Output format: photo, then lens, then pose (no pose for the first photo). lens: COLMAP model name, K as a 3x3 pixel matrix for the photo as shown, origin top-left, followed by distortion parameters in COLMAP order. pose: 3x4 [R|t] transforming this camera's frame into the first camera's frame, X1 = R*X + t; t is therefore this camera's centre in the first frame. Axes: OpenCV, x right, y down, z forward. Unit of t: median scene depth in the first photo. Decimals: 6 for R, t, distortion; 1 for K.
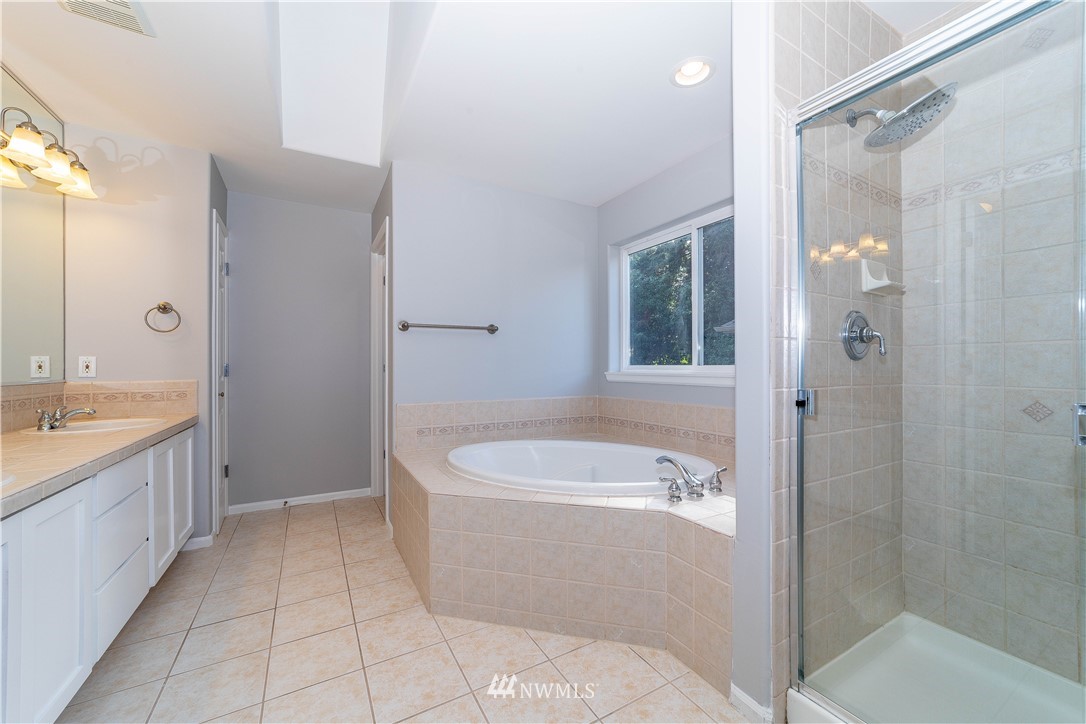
lens RADIAL K [[419.4, 0, 547.1], [0, 419.4, 364.1], [0, 0, 1]] dist [-0.003420, 0.000069]
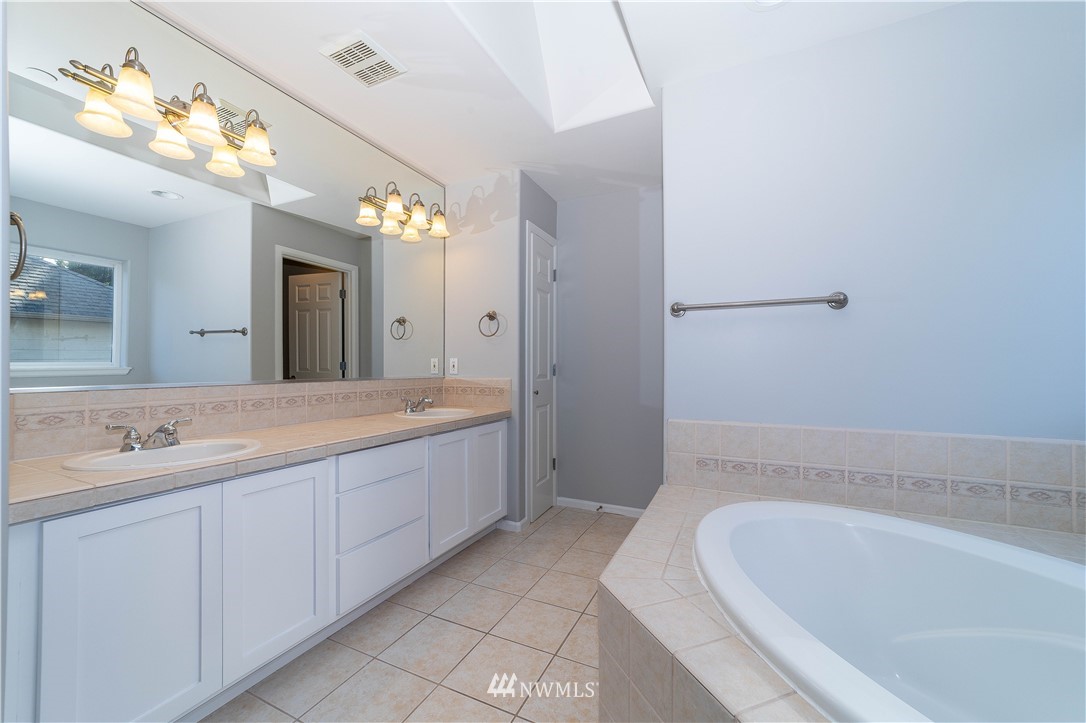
lens RADIAL K [[419.4, 0, 546.2], [0, 419.4, 363.8], [0, 0, 1]] dist [-0.003420, 0.000069]
pose [[0.564585, -0.001200, -0.825374, 0.136960], [0.003069, 0.999995, 0.000646, -0.000917], [0.825369, -0.002898, 0.564586, 0.471103]]
